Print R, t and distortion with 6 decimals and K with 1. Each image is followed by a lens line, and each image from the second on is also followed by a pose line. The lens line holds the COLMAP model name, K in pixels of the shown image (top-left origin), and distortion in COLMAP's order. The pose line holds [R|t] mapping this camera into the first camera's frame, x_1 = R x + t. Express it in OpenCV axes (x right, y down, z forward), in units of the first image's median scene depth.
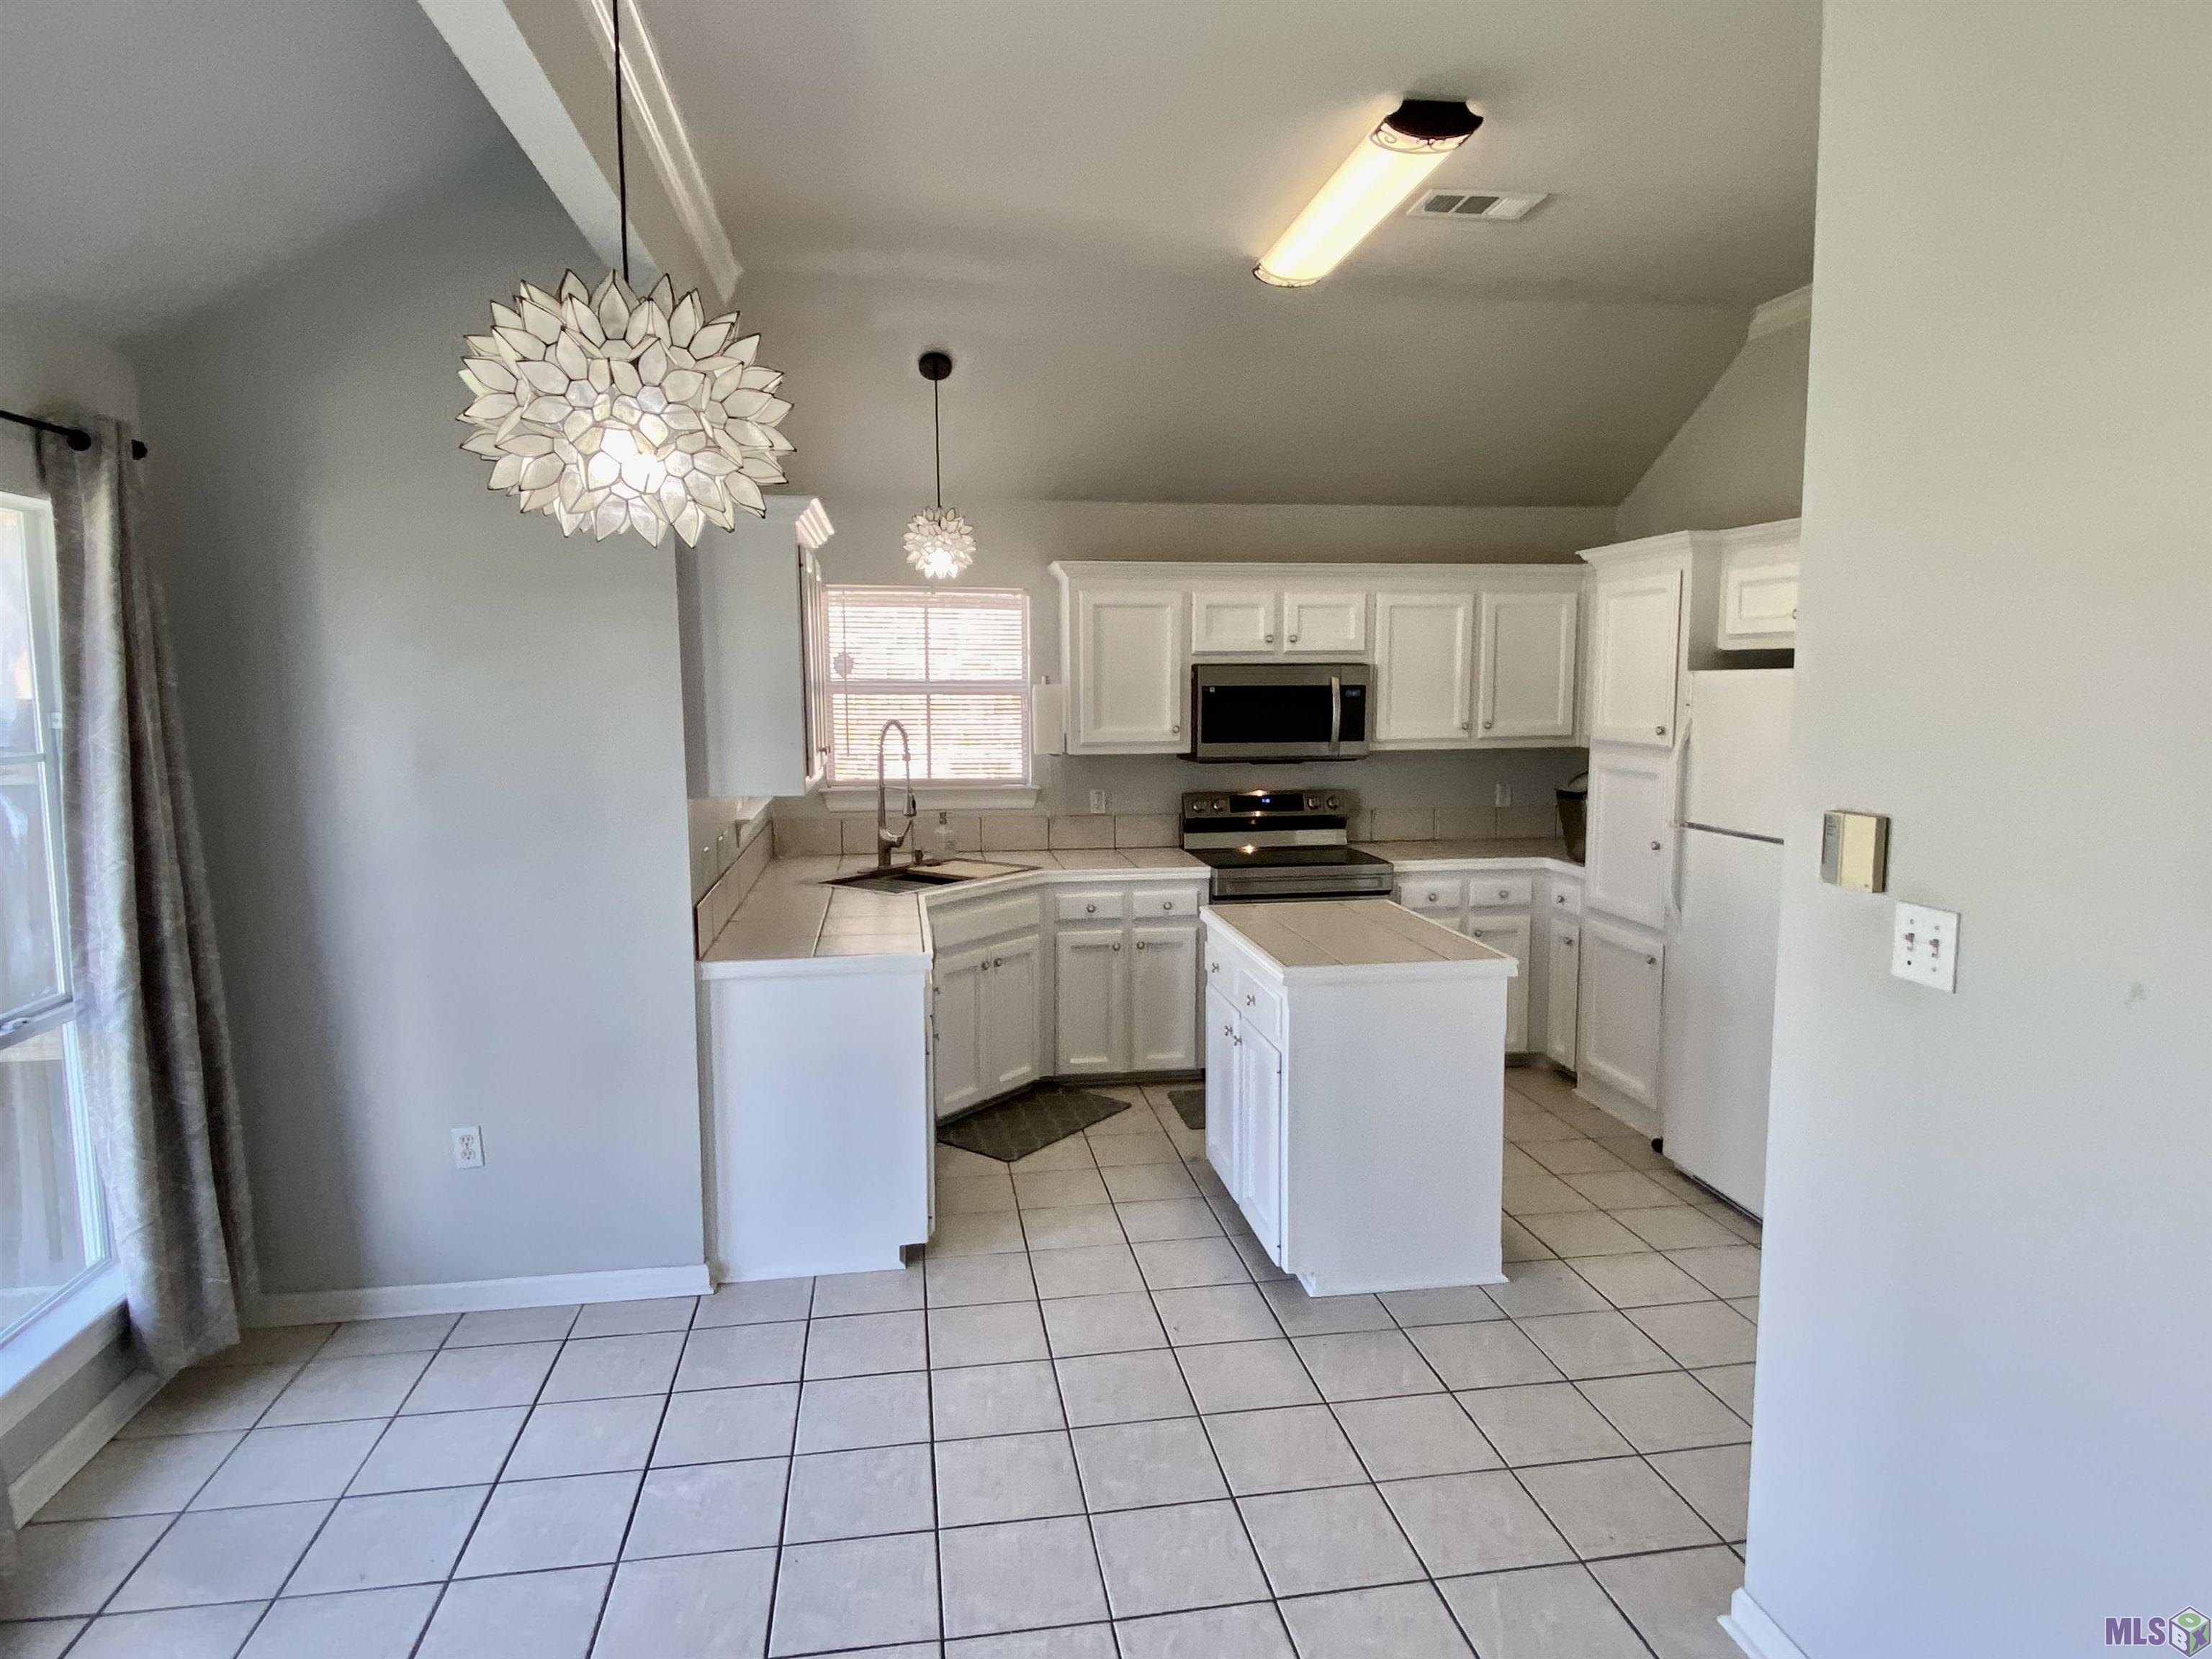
lens RADIAL K [[1290.3, 0, 1106.0], [0, 1290.3, 829.5], [0, 0, 1]] dist [0.086118, -0.100109]
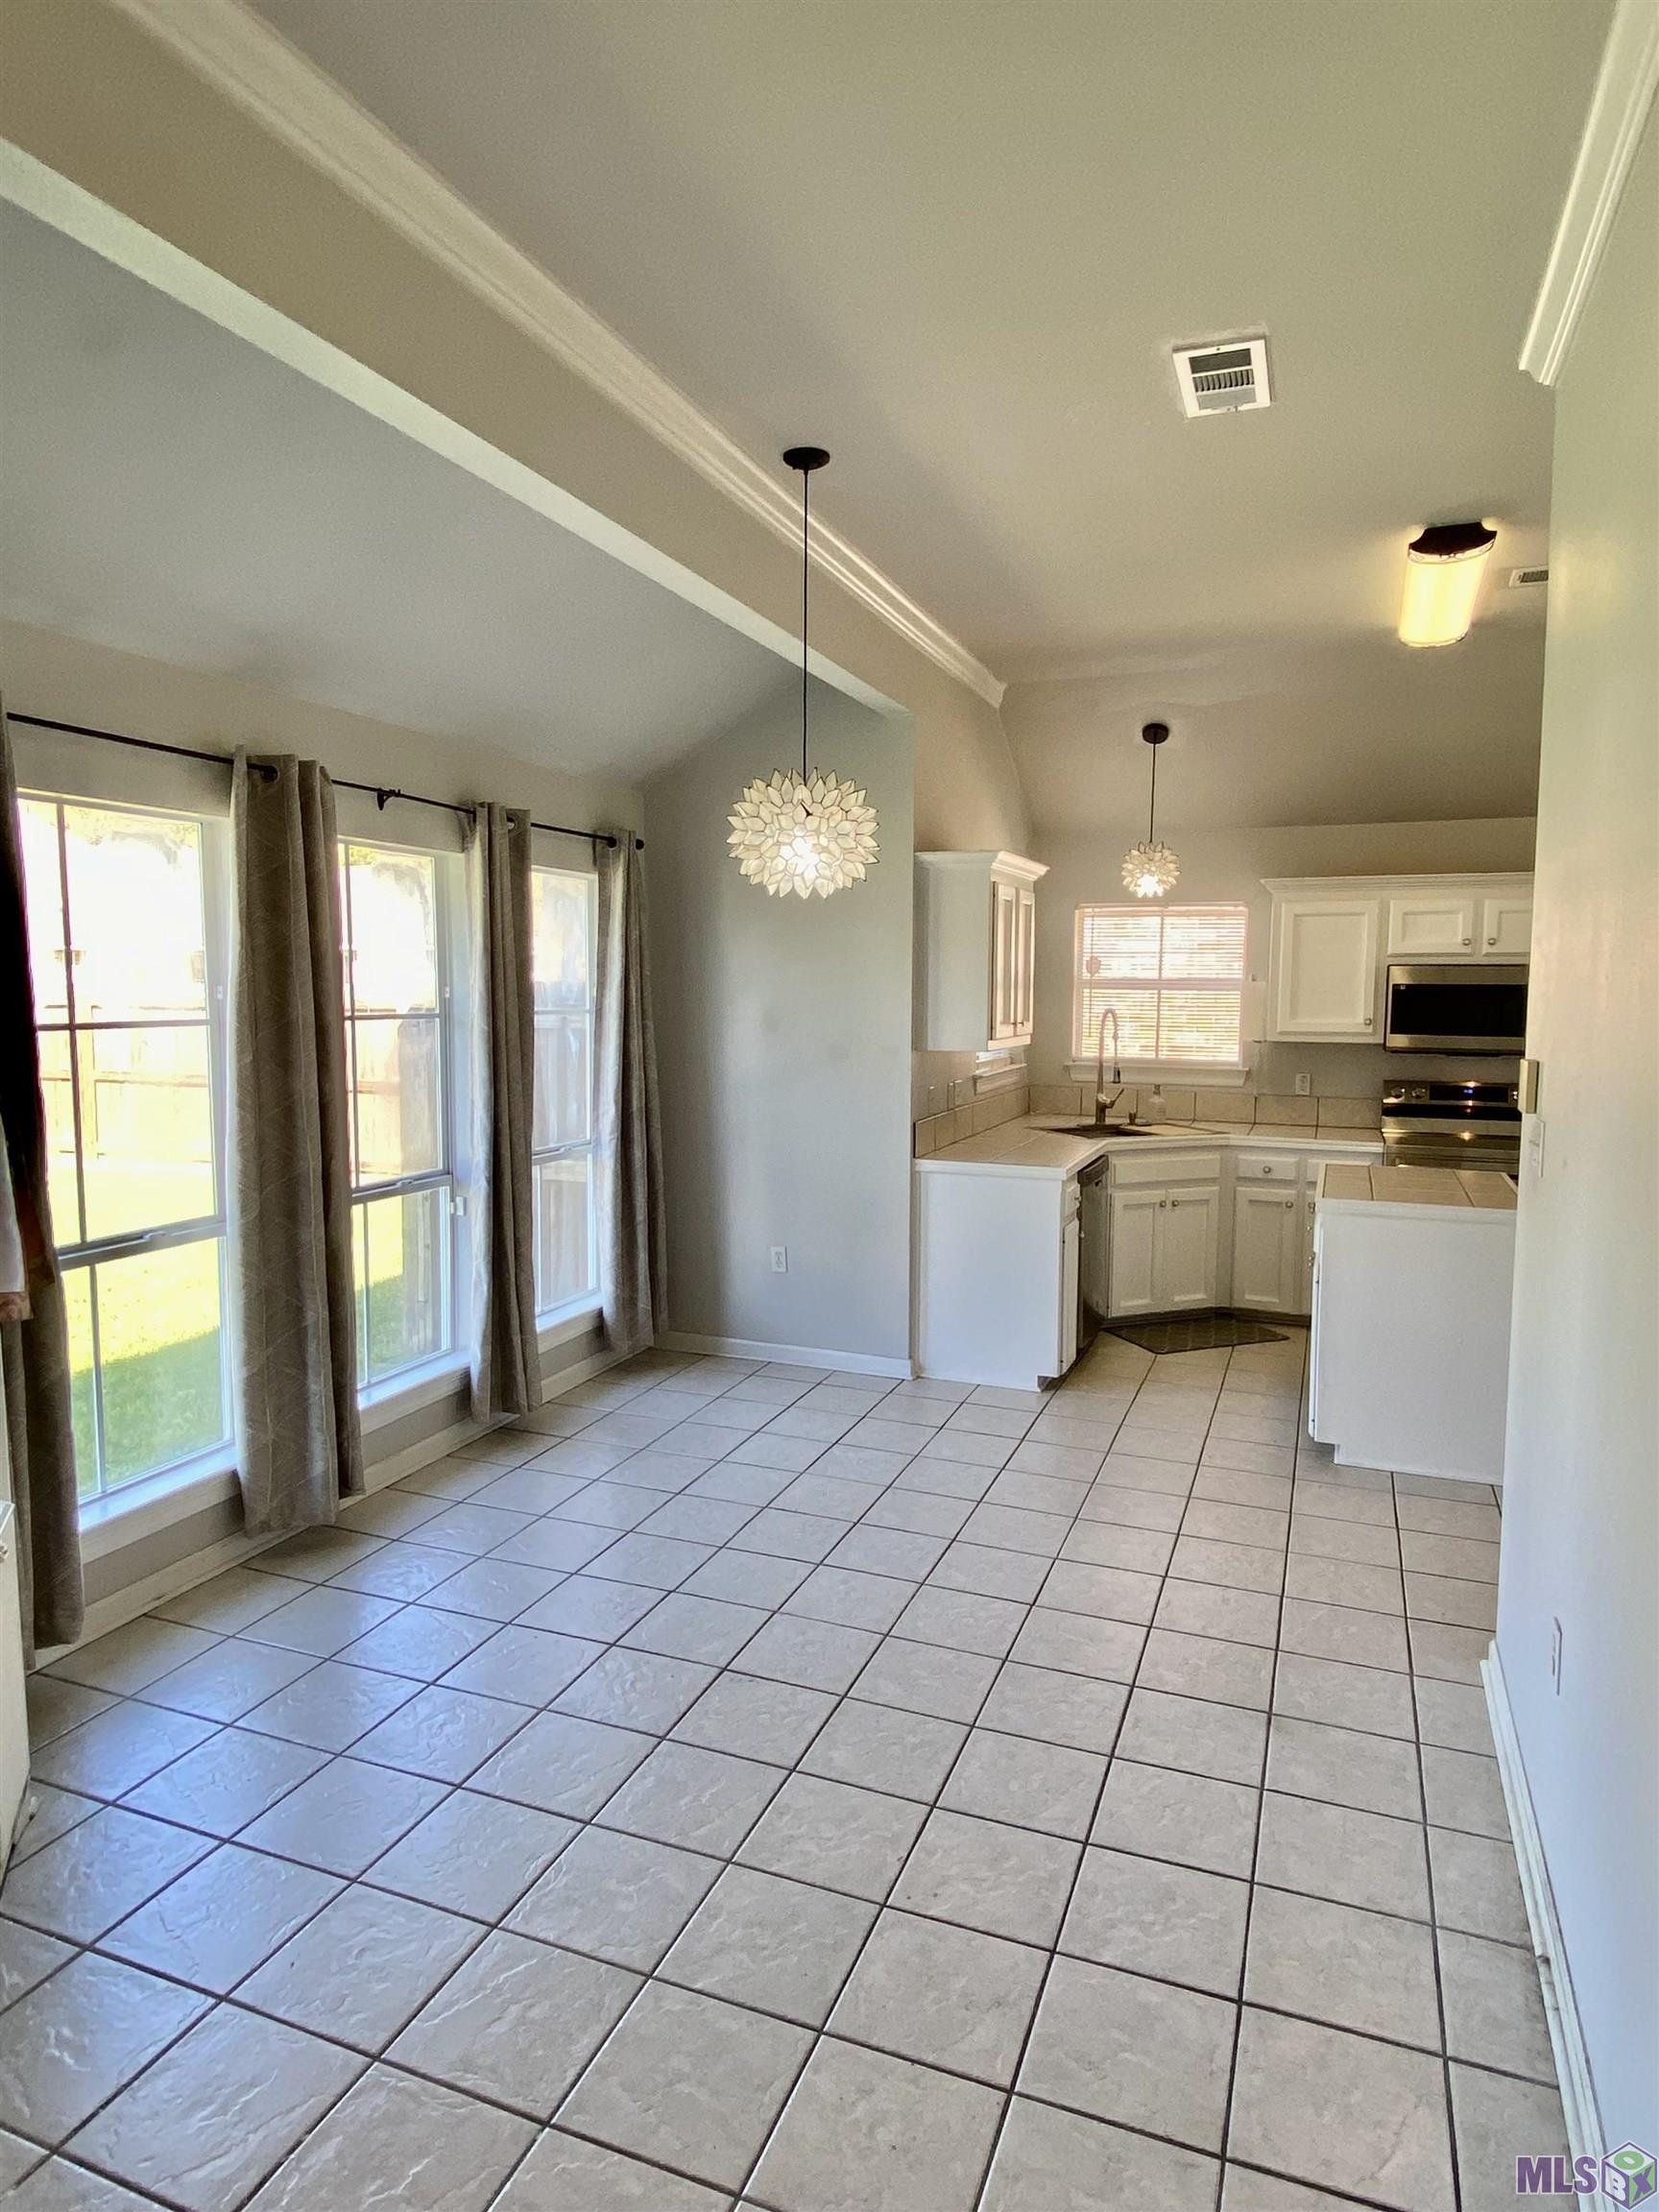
lens RADIAL K [[1290.3, 0, 829.5], [0, 1290.3, 1106.0], [0, 0, 1]] dist [0.086118, -0.100109]
pose [[0.860291, 0.056605, -0.506651, 0.251585], [-0.069445, 0.997565, -0.006465, 0.039558], [0.505051, 0.040746, 0.862127, -0.244118]]
